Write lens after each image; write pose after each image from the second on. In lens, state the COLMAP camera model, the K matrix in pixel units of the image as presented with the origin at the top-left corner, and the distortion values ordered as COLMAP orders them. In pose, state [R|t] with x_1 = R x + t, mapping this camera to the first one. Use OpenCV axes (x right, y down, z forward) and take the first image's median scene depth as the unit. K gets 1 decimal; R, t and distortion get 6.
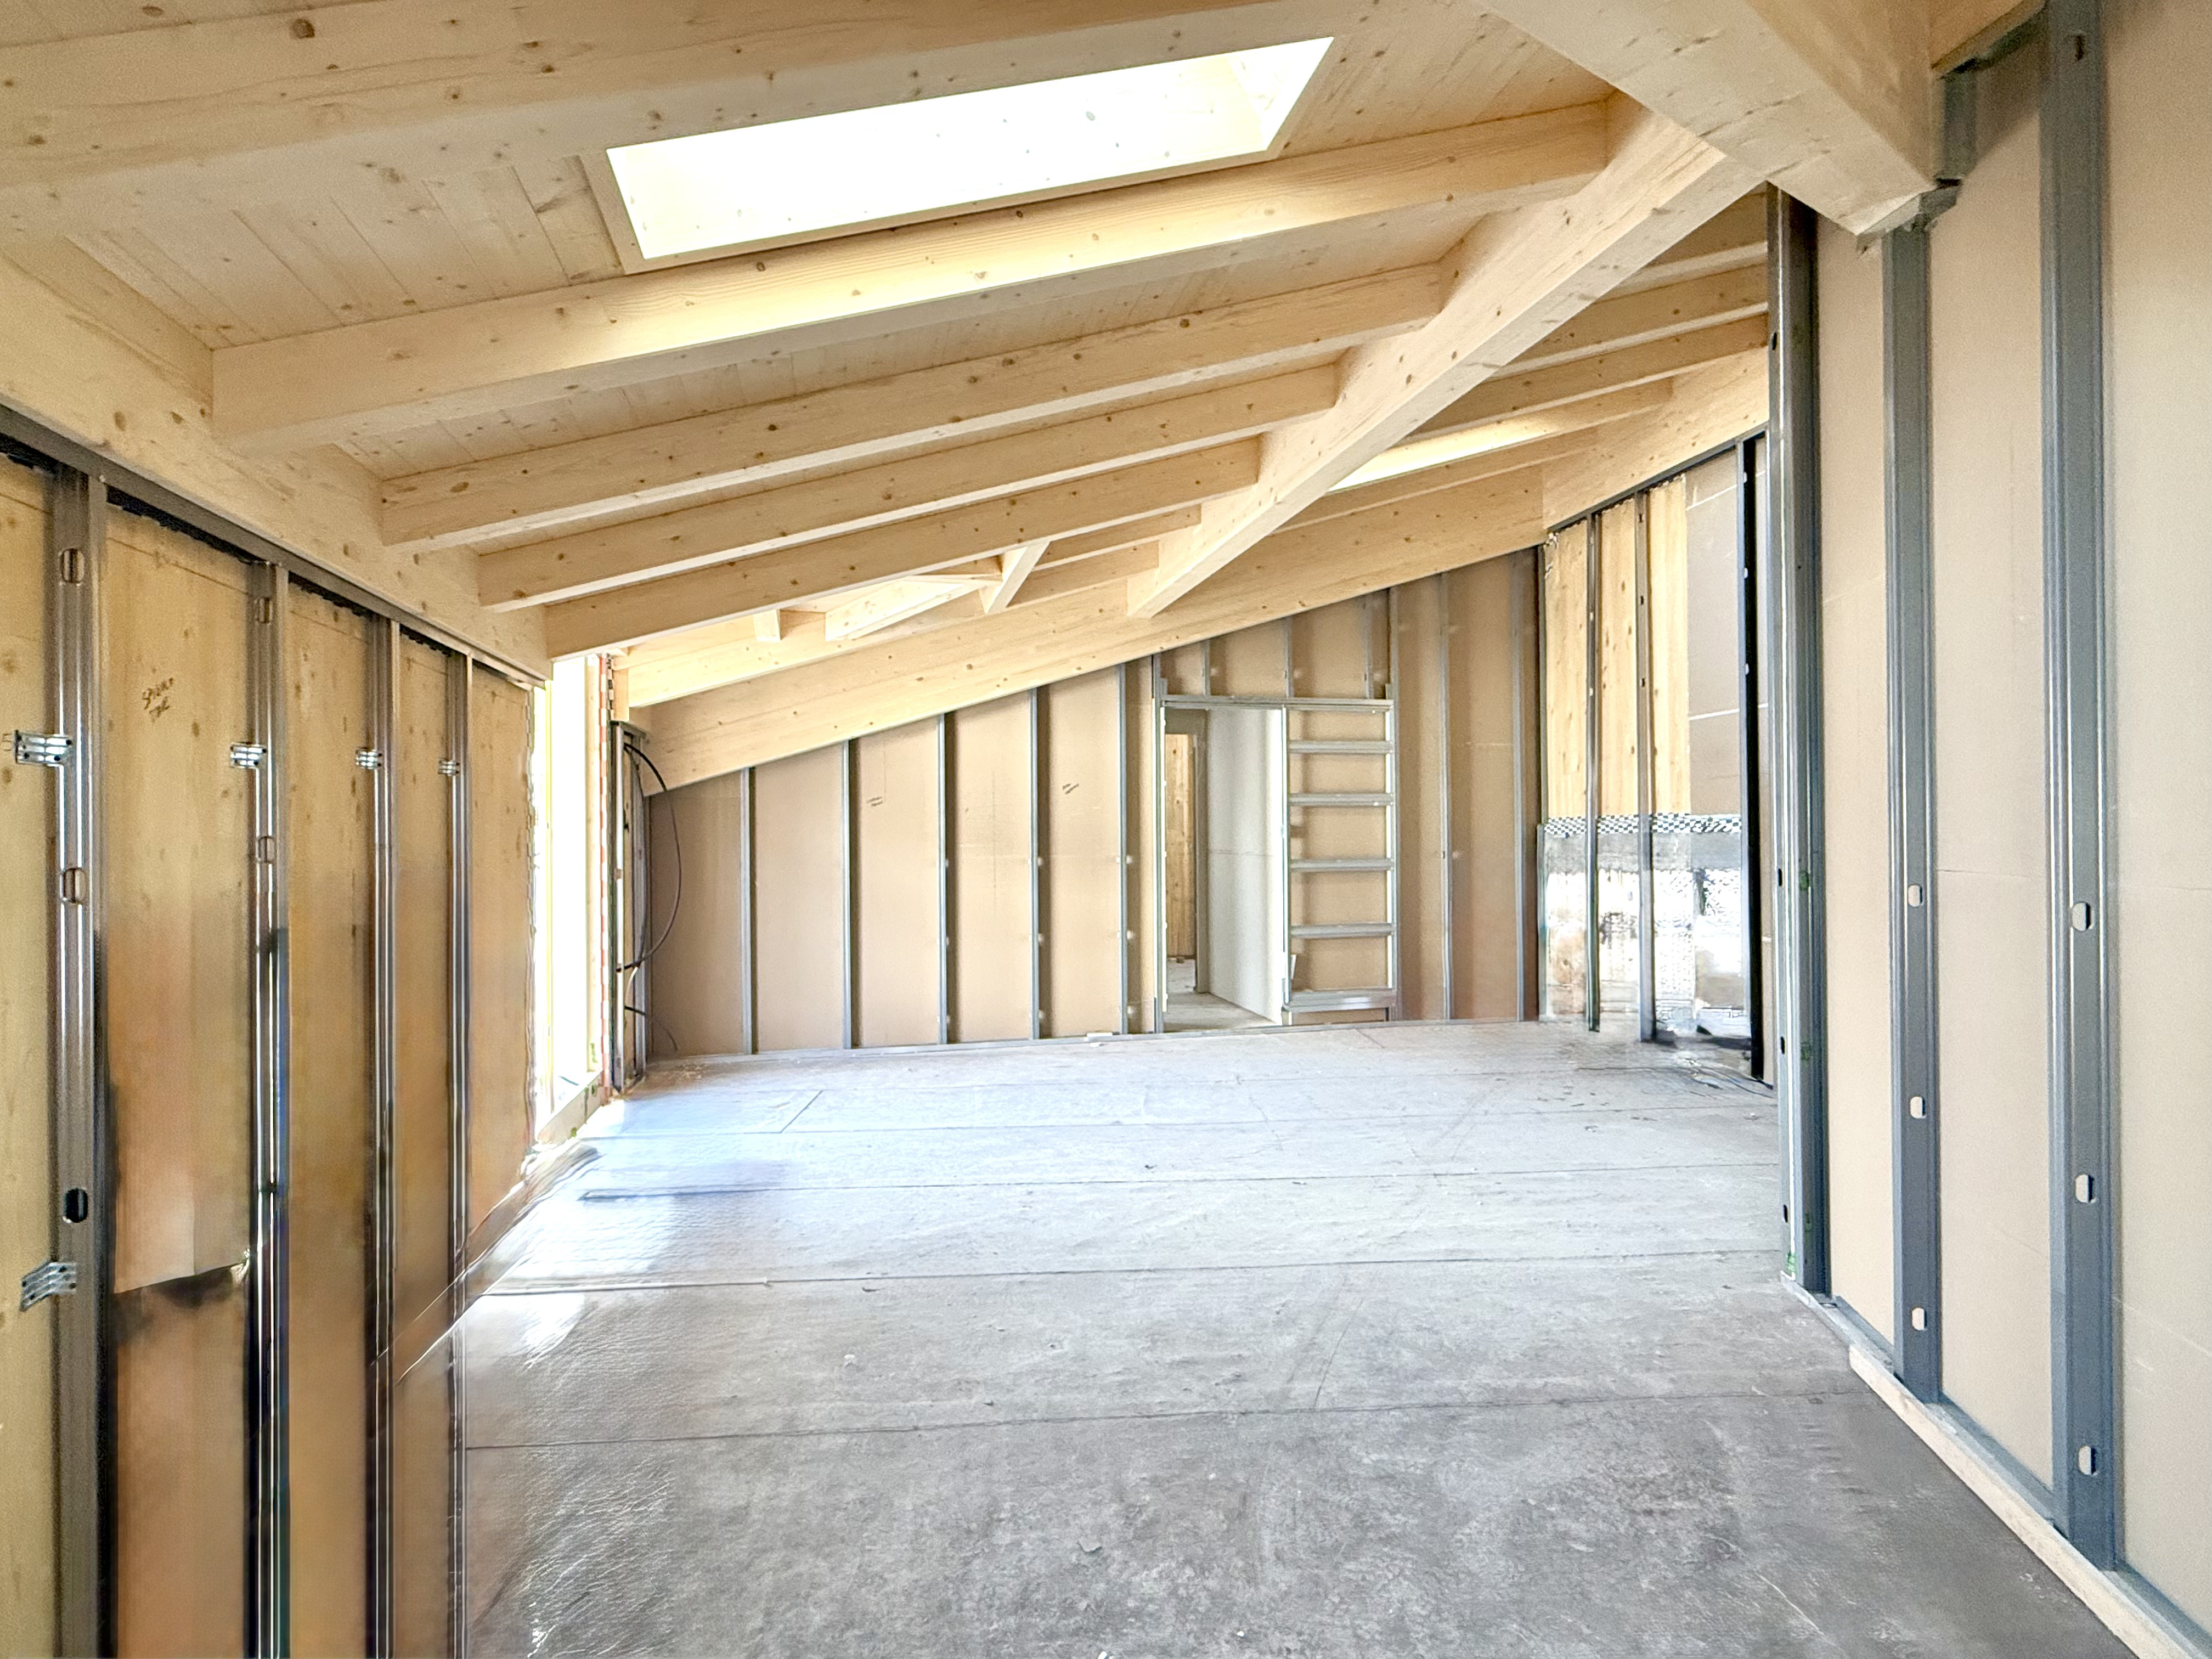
lens RADIAL K [[1114.9, 0, 1110.8], [0, 1114.9, 828.7], [0, 0, 1]] dist [-0.002063, 0.000529]
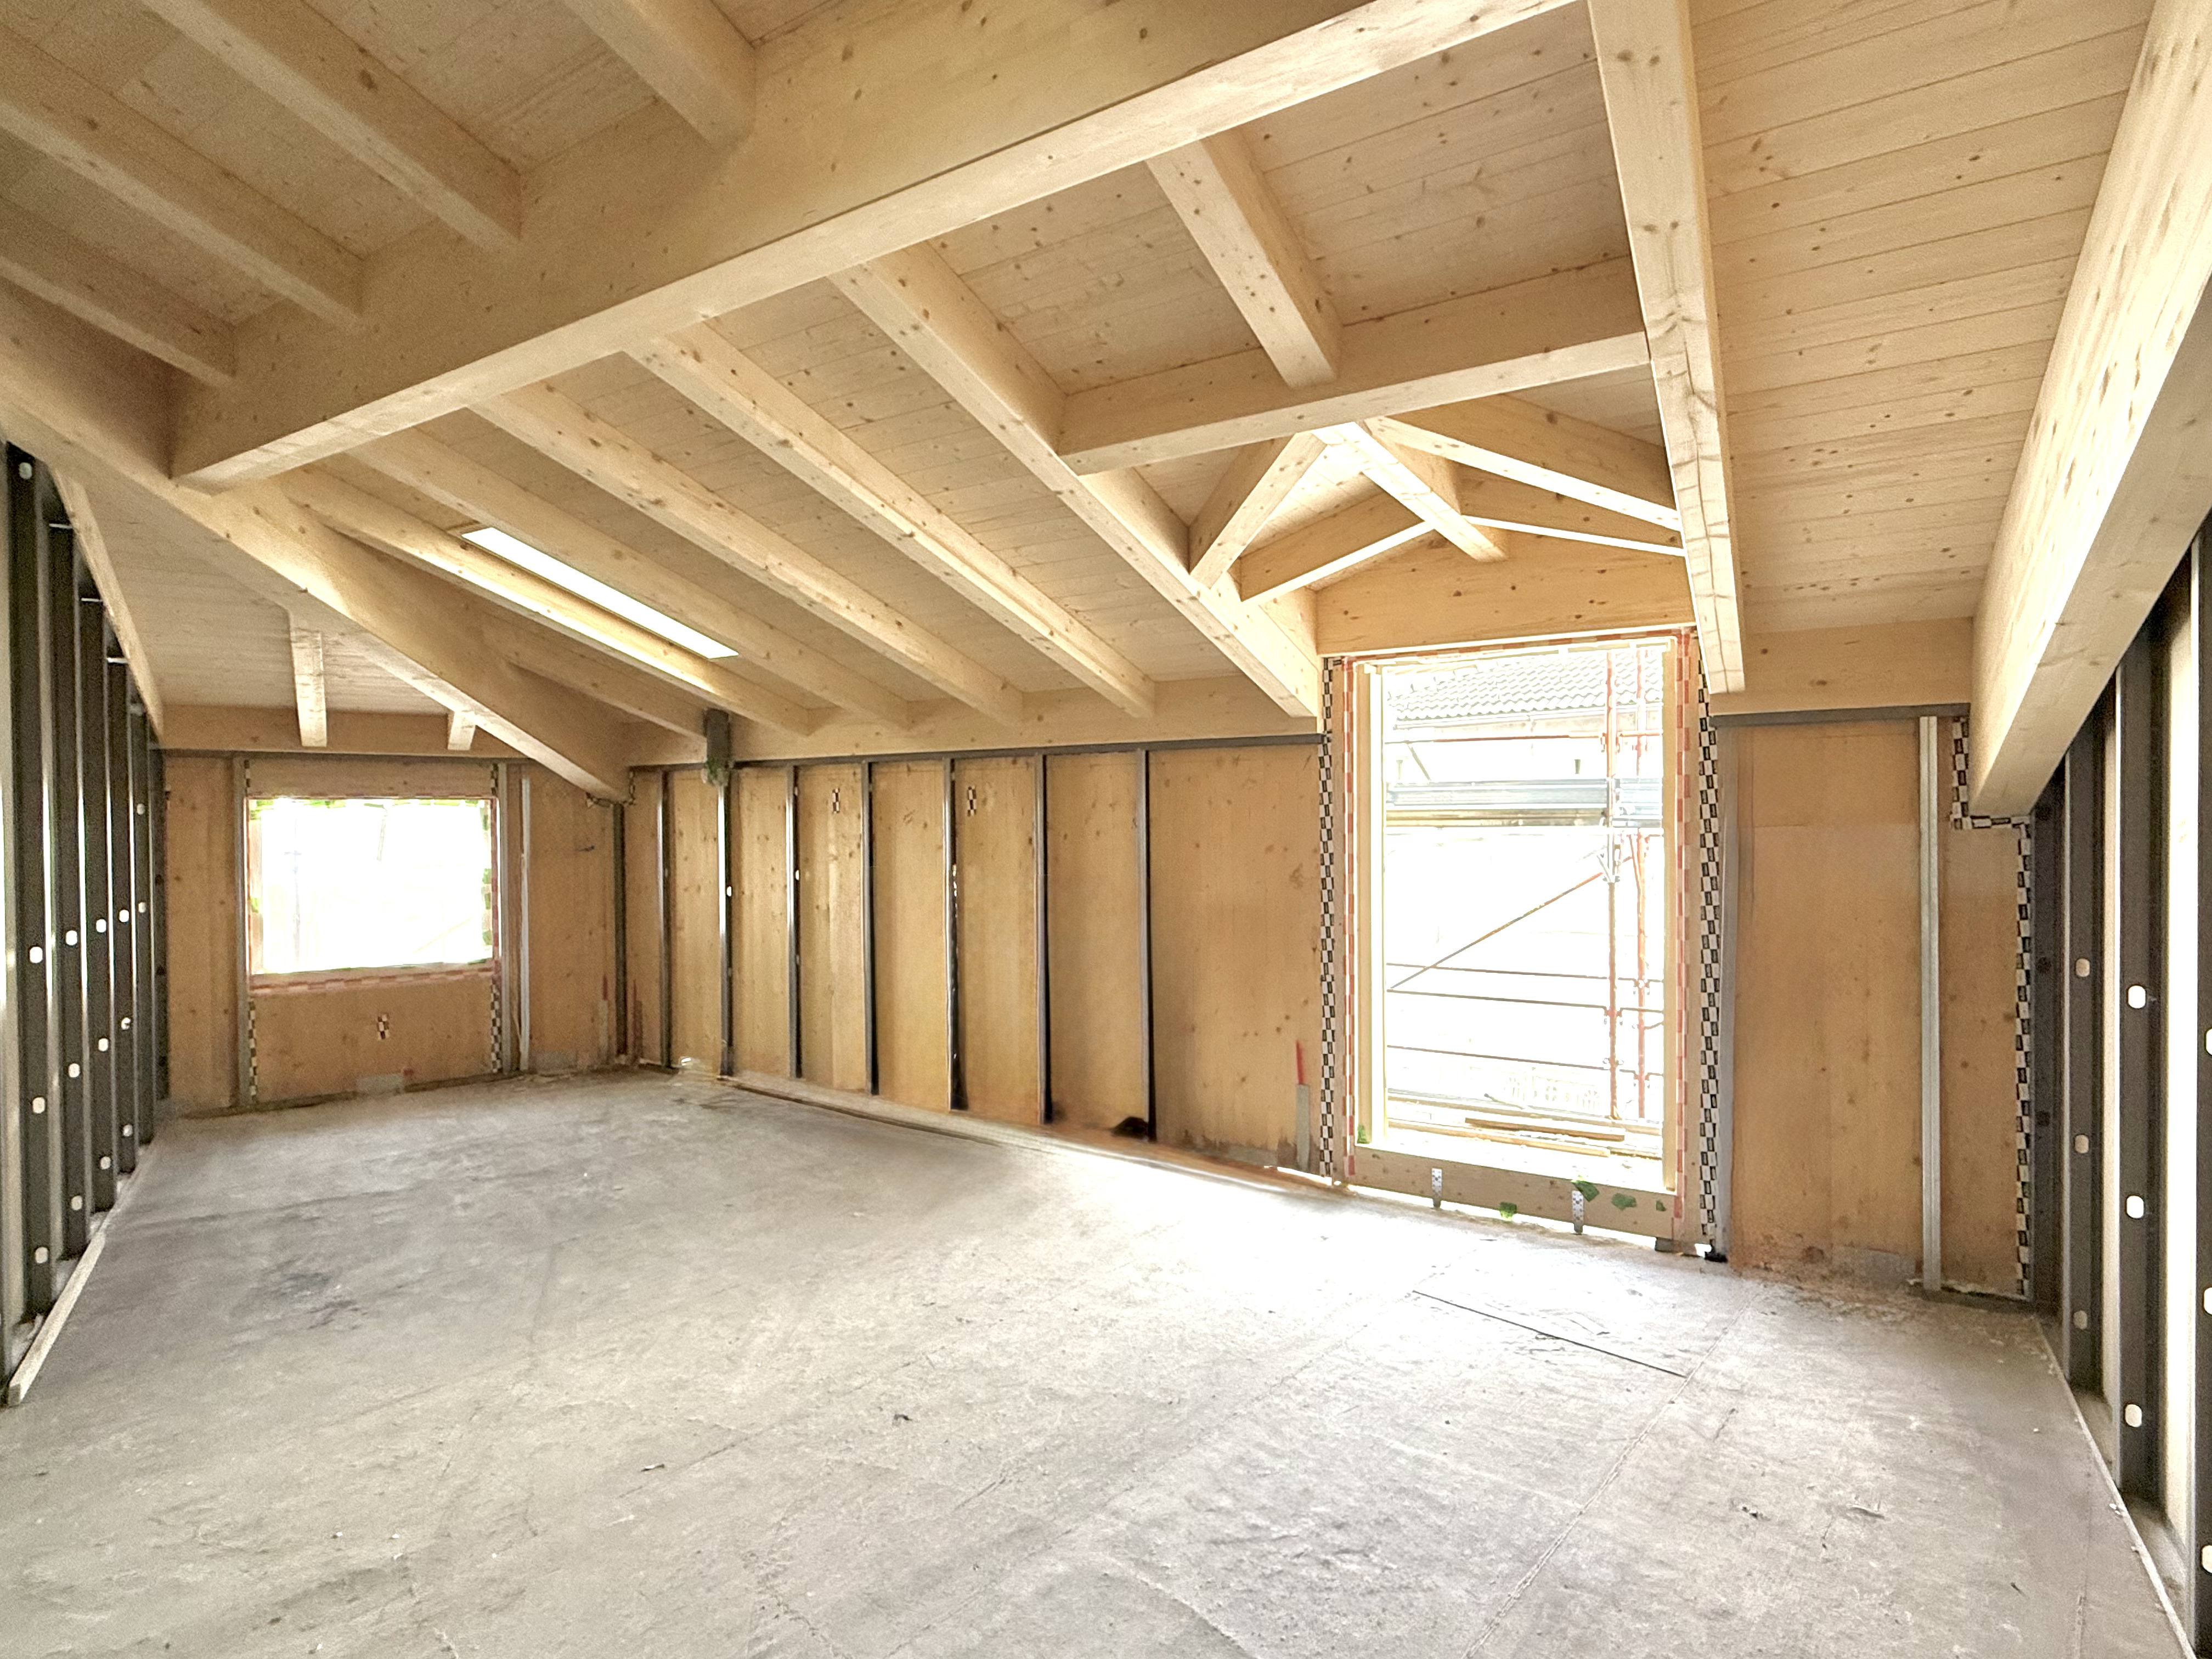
lens RADIAL K [[1114.9, 0, 1110.8], [0, 1114.9, 828.7], [0, 0, 1]] dist [-0.002063, 0.000529]
pose [[-0.703696, 0.020097, -0.710216, 0.274465], [0.015540, 0.999796, 0.012893, -0.035043], [0.710331, -0.001964, -0.703865, 1.041330]]
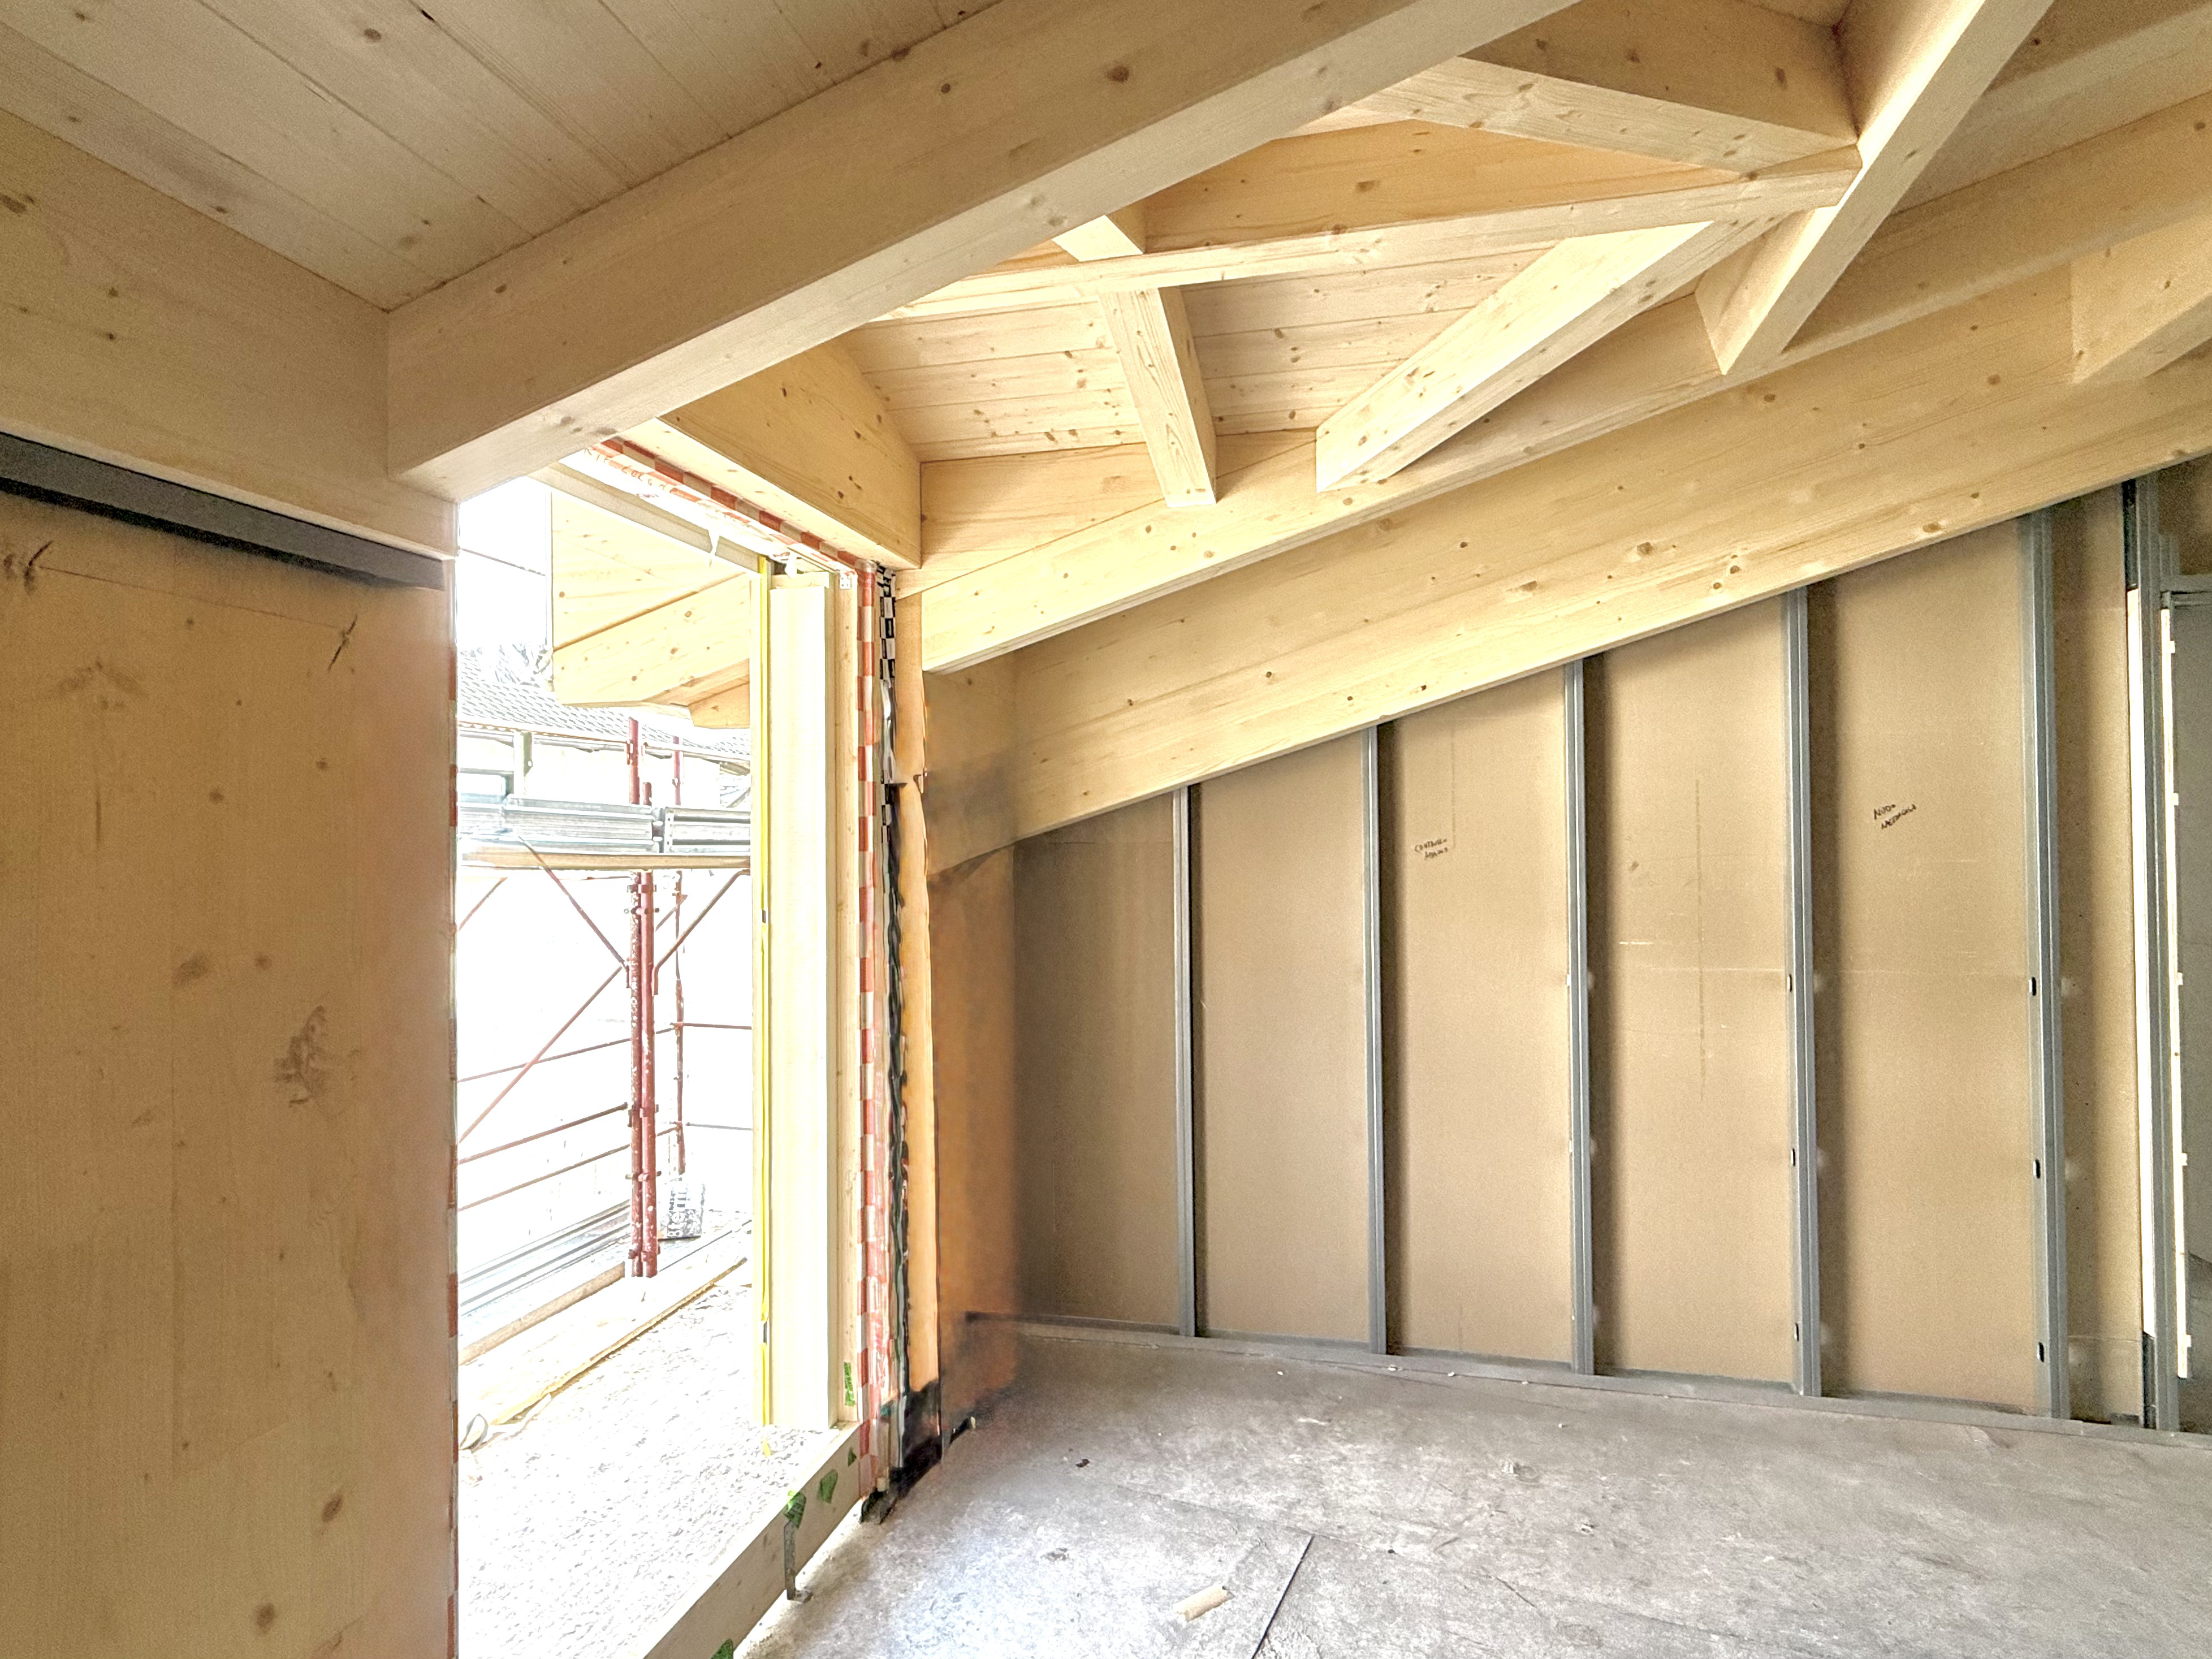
lens RADIAL K [[1149.3, 0, 1106.0], [0, 1149.3, 829.5], [0, 0, 1]] dist [-0.001651, -0.000501]
pose [[0.886930, -0.004915, -0.461877, -0.109074], [0.002800, 0.999982, -0.005265, -0.031303], [0.461895, 0.003376, 0.886928, 0.501818]]
